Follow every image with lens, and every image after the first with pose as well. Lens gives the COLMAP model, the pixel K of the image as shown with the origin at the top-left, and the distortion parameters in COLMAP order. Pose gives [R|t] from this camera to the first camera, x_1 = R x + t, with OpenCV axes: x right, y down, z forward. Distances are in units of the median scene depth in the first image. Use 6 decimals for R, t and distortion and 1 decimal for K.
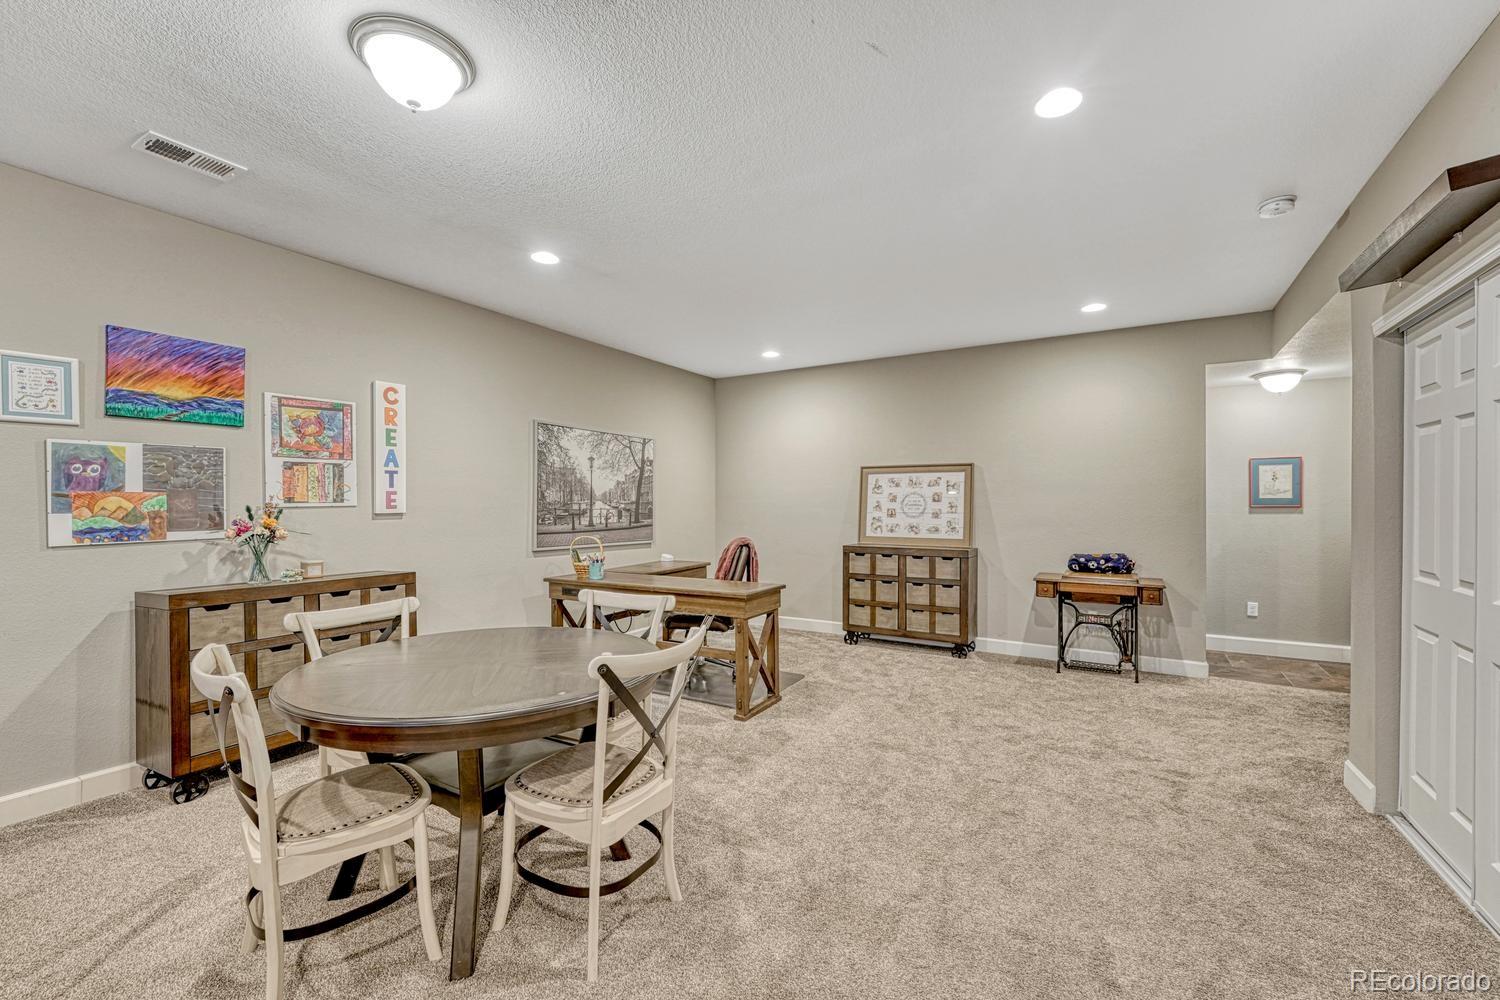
lens RADIAL K [[638.3, 0, 780.1], [0, 638.3, 502.9], [0, 0, 1]] dist [-0.009020, -0.000070]
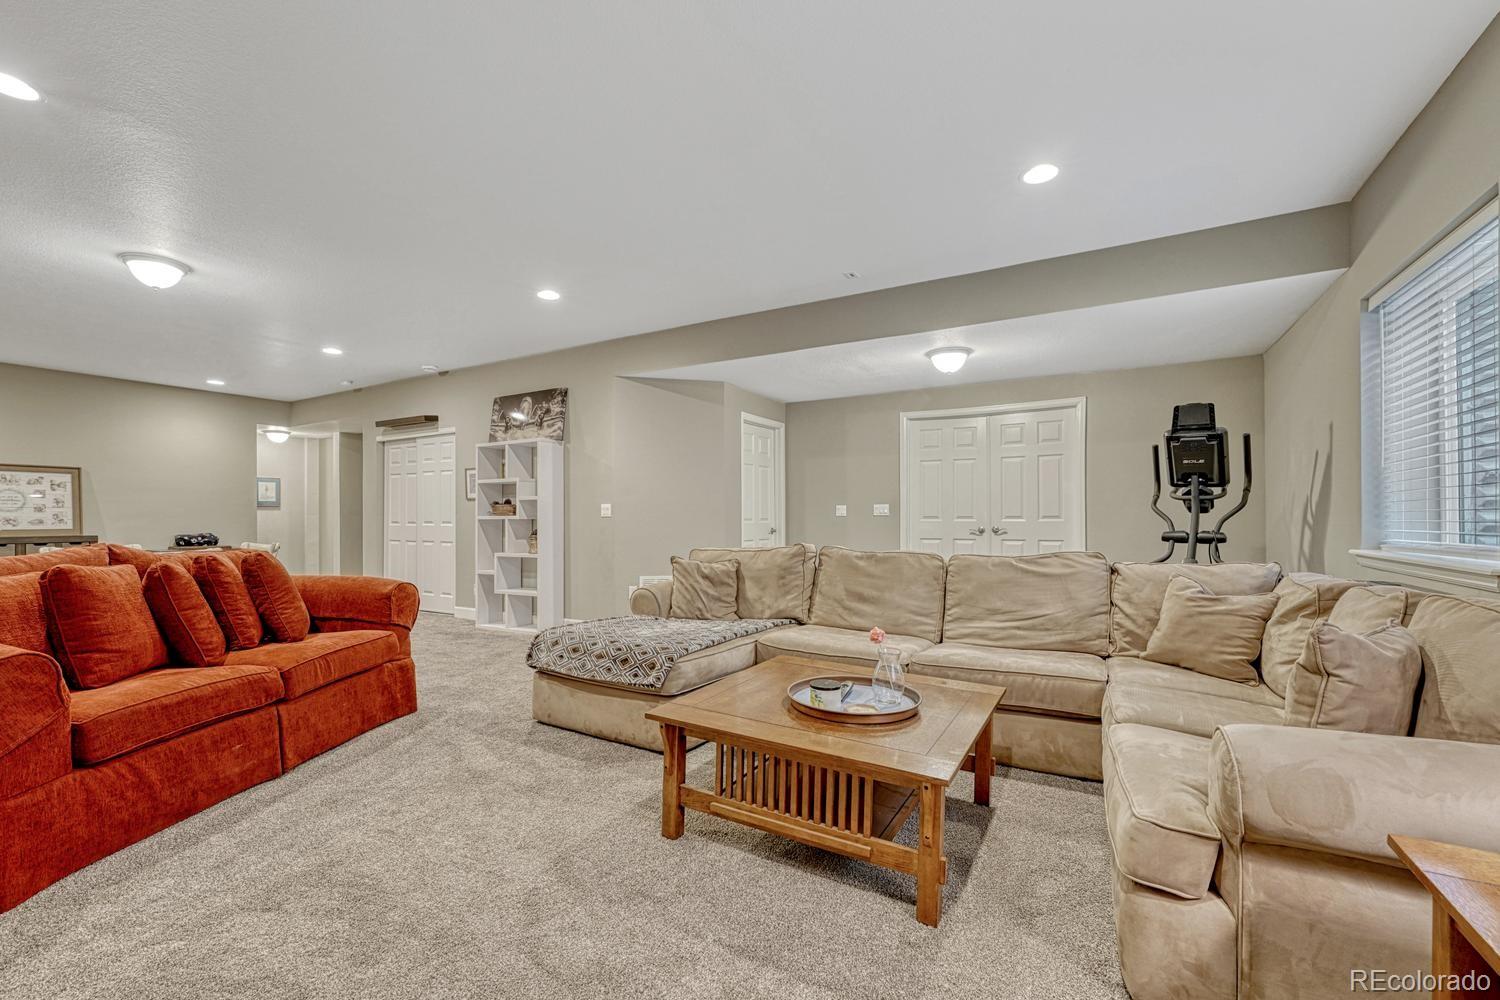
lens RADIAL K [[631.8, 0, 754.2], [0, 631.8, 506.9], [0, 0, 1]] dist [-0.010795, 0.000030]
pose [[-0.015917, 0.014755, 0.999764, -0.966714], [0.007265, 0.999866, -0.014641, 0.043101], [-0.999847, 0.007030, -0.016022, -0.308659]]
